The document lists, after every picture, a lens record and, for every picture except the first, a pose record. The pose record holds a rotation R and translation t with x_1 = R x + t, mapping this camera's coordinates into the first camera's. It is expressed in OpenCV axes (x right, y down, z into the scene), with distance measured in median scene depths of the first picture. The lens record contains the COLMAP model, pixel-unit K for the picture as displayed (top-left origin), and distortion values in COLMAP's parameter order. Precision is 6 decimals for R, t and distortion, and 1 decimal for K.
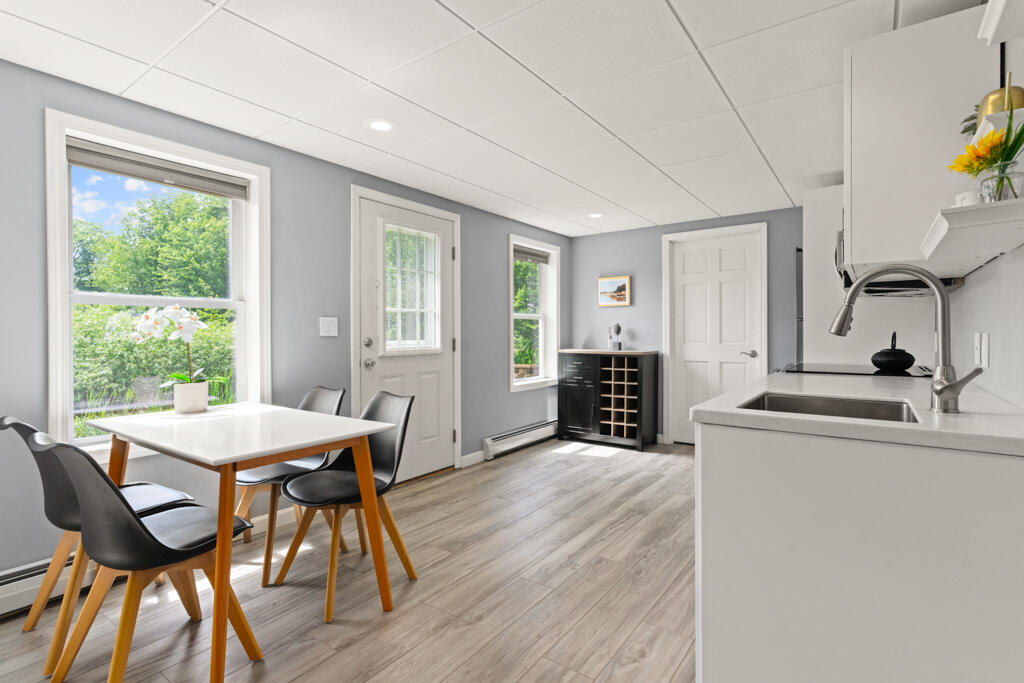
lens RADIAL K [[497.2, 0, 512.6], [0, 497.2, 335.2], [0, 0, 1]] dist [0.000367, 0.000217]
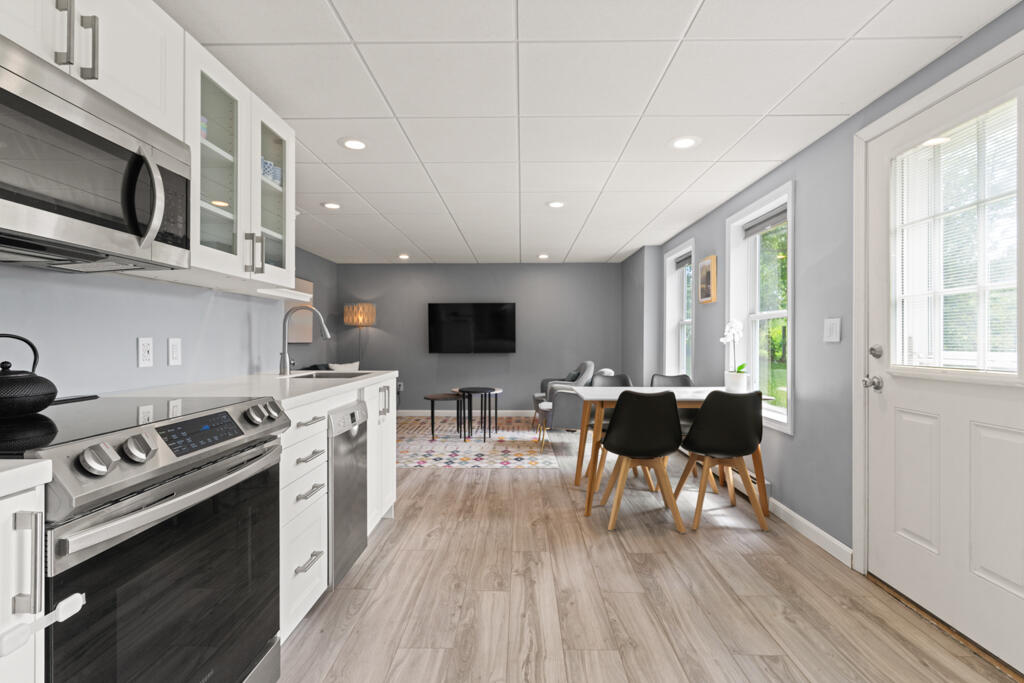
lens RADIAL K [[497.2, 0, 513.1], [0, 497.2, 340.3], [0, 0, 1]] dist [0.000367, 0.000217]
pose [[-0.821968, 0.000097, -0.569534, 0.652558], [-0.003735, 0.999978, 0.005561, -0.003460], [0.569522, 0.006698, -0.821949, 1.691760]]
